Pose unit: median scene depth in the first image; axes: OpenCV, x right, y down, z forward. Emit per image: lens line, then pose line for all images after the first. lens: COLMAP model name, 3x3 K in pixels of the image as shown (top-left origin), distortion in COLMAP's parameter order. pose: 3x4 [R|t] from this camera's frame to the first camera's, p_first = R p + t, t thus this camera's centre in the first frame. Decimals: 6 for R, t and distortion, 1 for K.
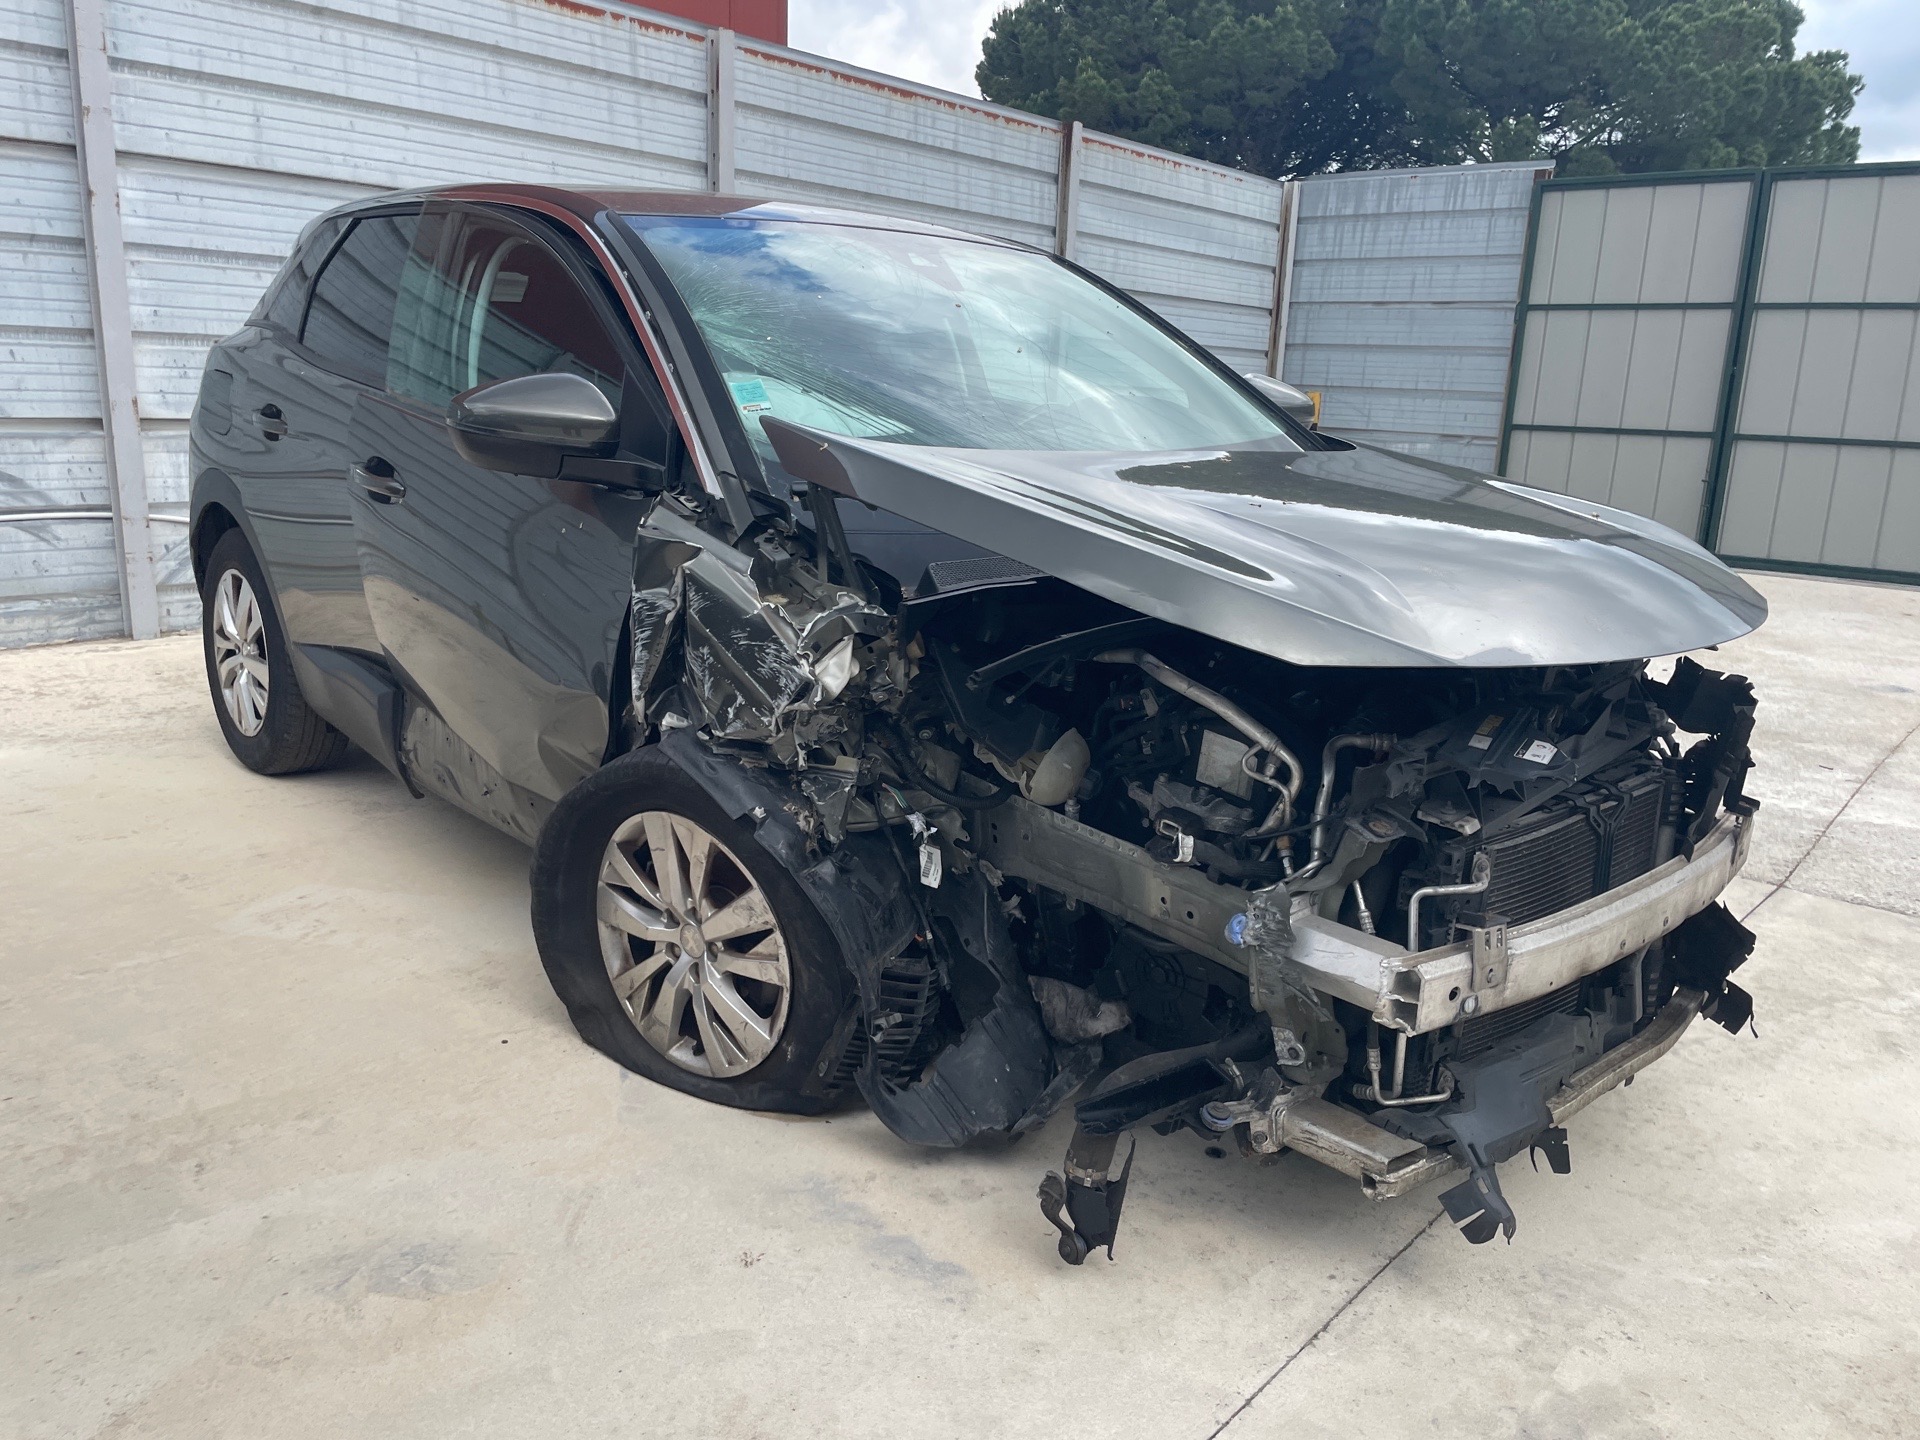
lens RADIAL K [[1463.5, 0, 956.3], [0, 1463.5, 704.6], [0, 0, 1]] dist [0.074632, -0.100288]
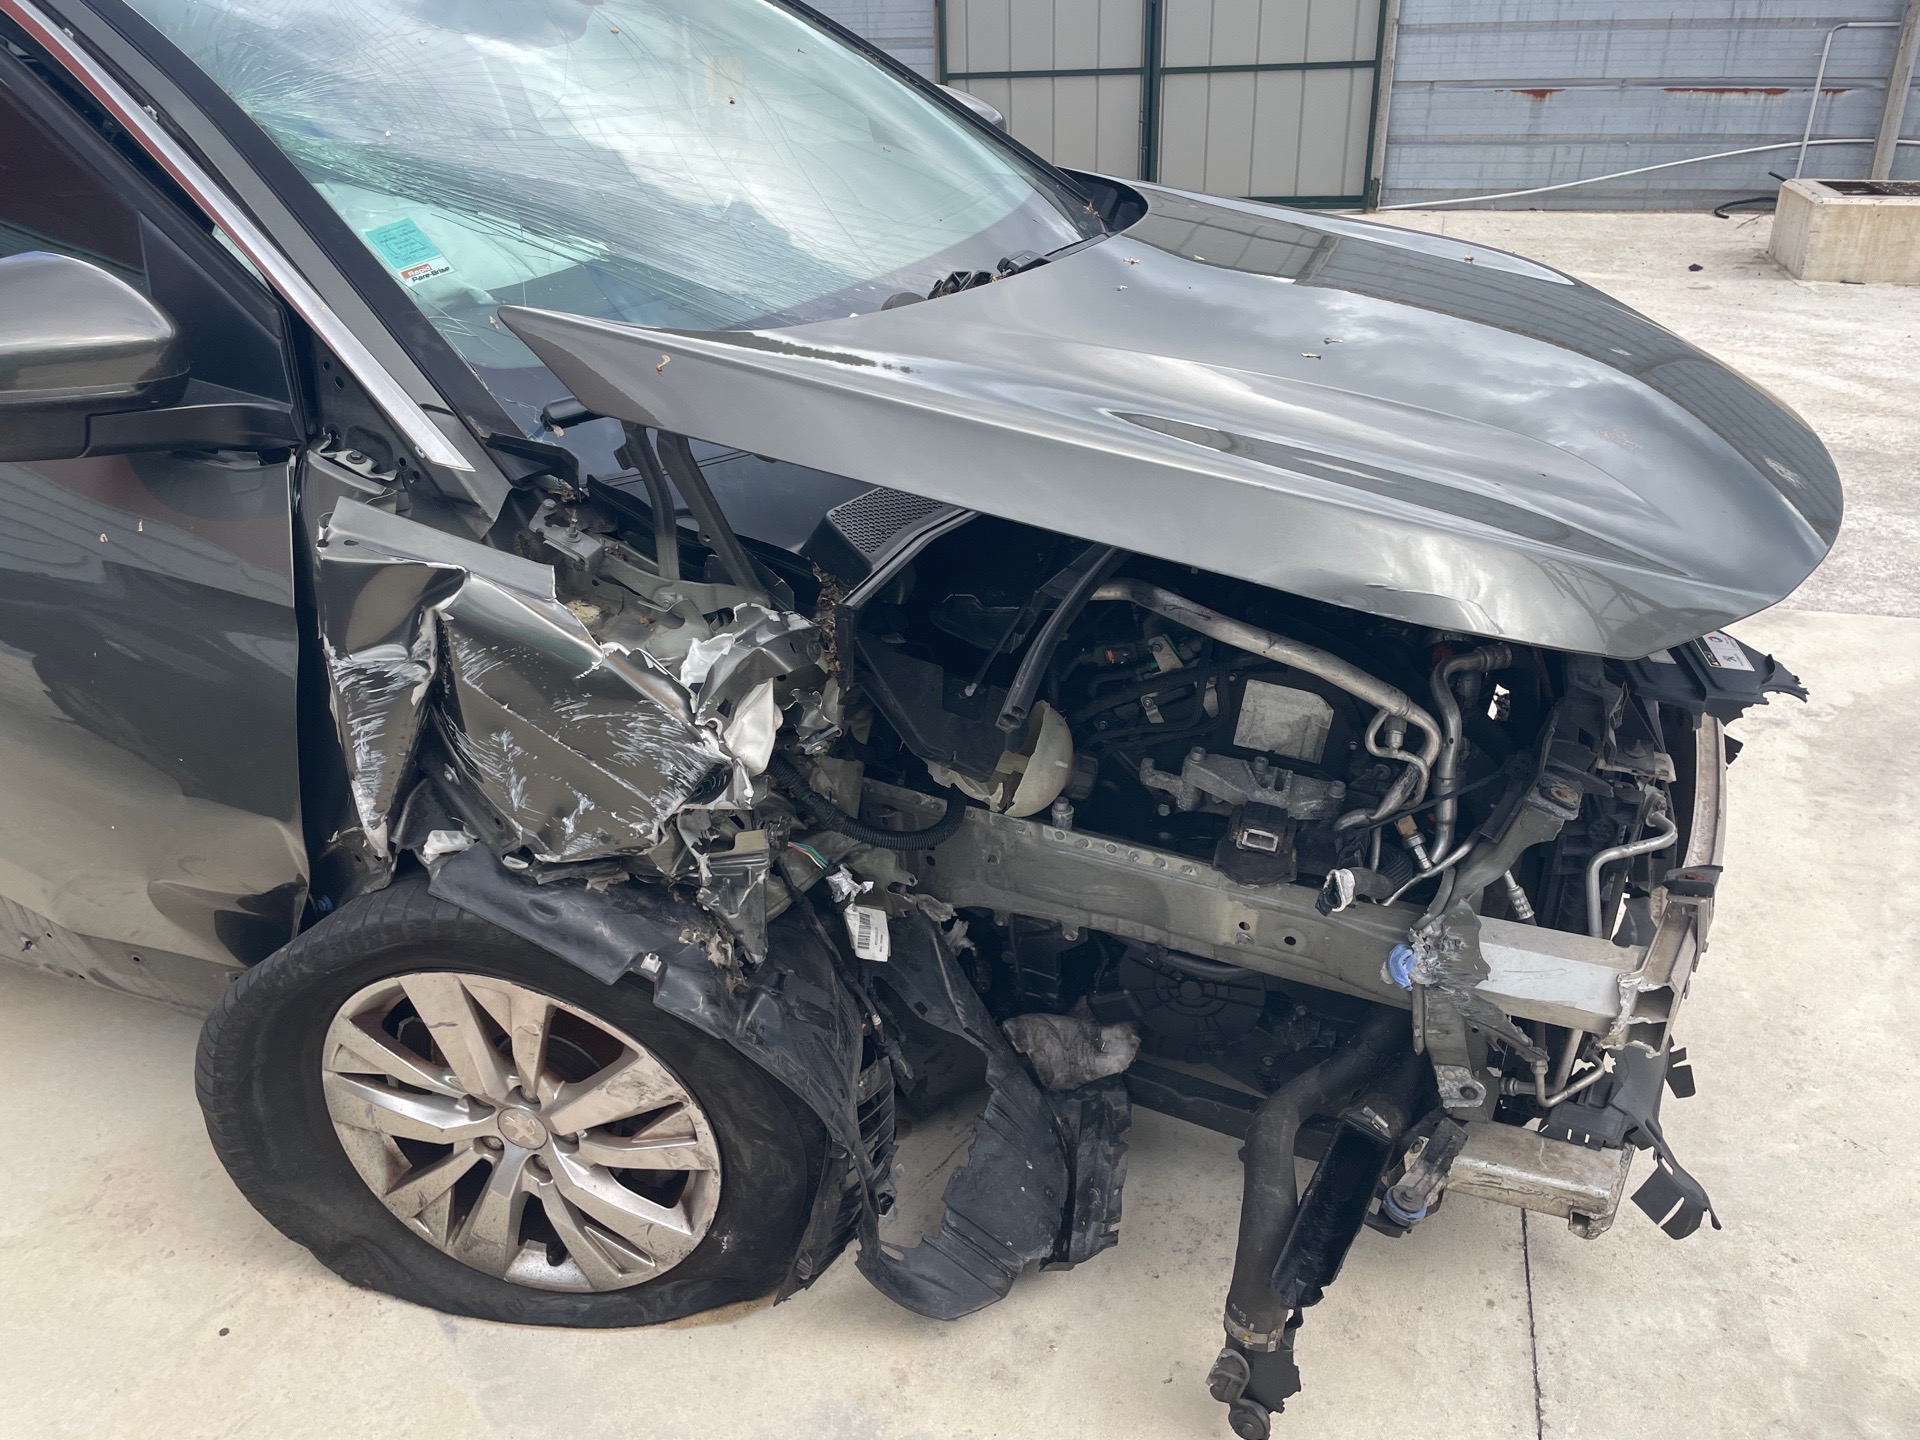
lens RADIAL K [[1463.5, 0, 963.4], [0, 1463.5, 729.4], [0, 0, 1]] dist [0.074632, -0.100288]
pose [[0.906835, -0.237695, 0.348068, -0.202519], [0.152126, 0.954728, 0.255640, -0.157255], [-0.393075, -0.178873, 0.901941, 0.389573]]
